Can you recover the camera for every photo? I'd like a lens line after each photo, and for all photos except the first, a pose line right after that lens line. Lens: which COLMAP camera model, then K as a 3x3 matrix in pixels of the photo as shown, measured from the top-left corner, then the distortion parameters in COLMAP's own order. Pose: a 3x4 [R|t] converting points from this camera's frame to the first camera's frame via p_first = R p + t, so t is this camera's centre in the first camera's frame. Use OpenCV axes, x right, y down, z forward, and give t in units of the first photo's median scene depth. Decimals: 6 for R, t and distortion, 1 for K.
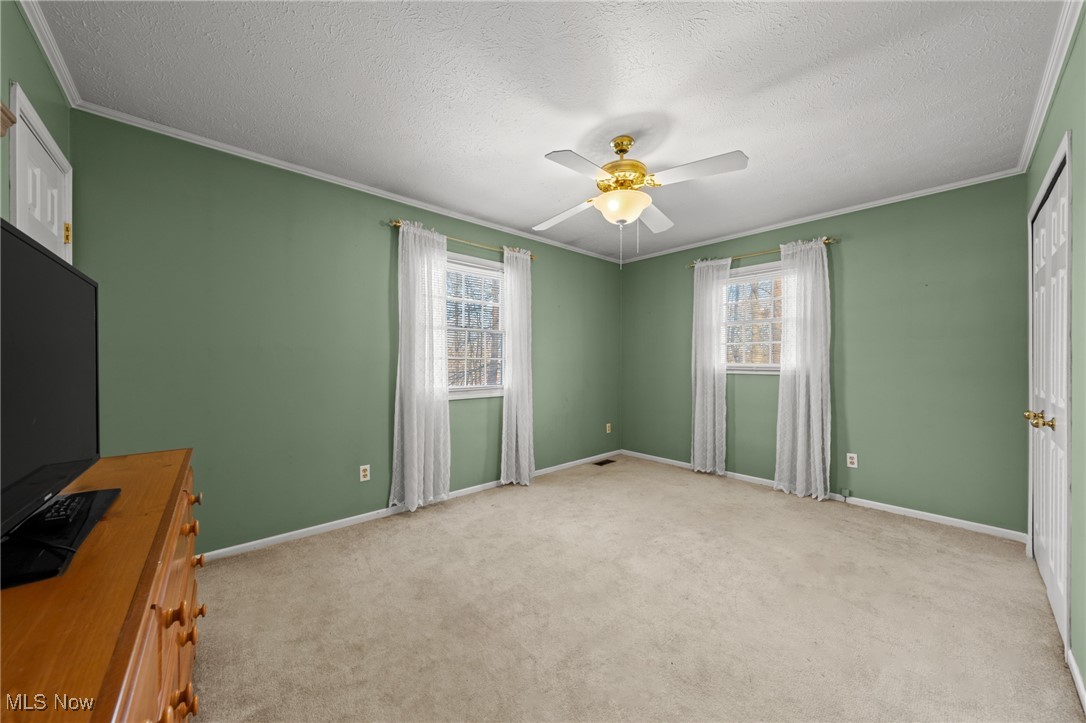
lens RADIAL K [[375.2, 0, 539.0], [0, 375.2, 361.7], [0, 0, 1]] dist [0.000089, 0.000258]
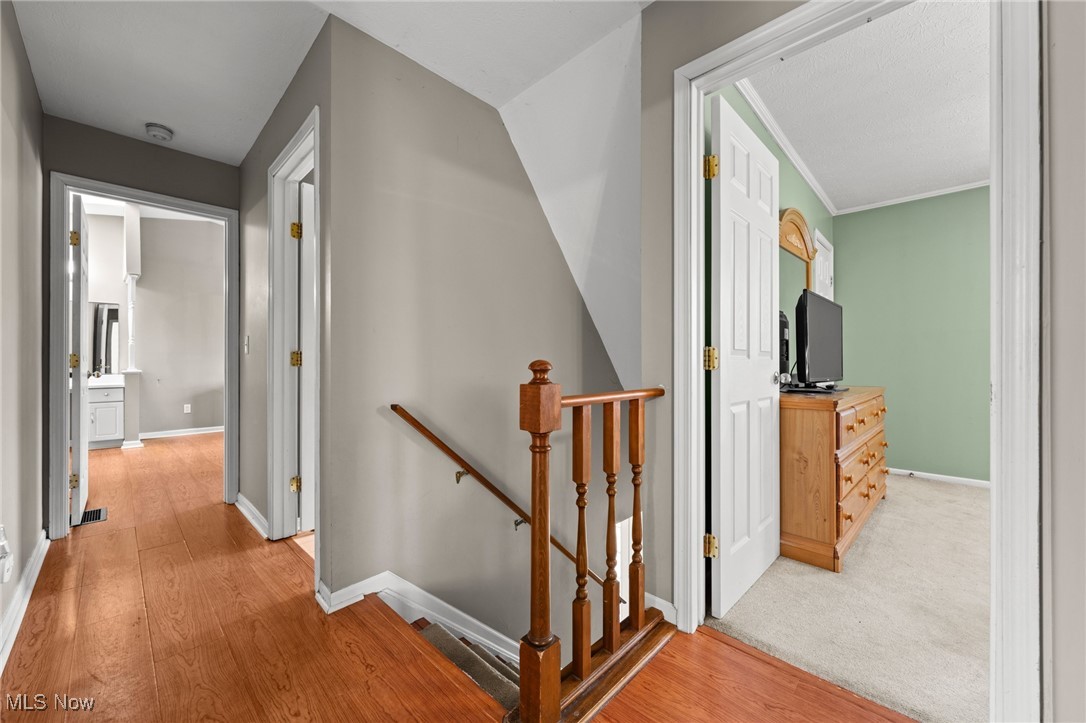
lens RADIAL K [[421.4, 0, 536.9], [0, 421.4, 361.0], [0, 0, 1]] dist [0.007685, -0.000177]
pose [[0.067093, -0.006221, -0.997727, 0.169976], [-0.002382, 0.999977, -0.006396, 0.019571], [0.997744, 0.002805, 0.067076, -0.137537]]
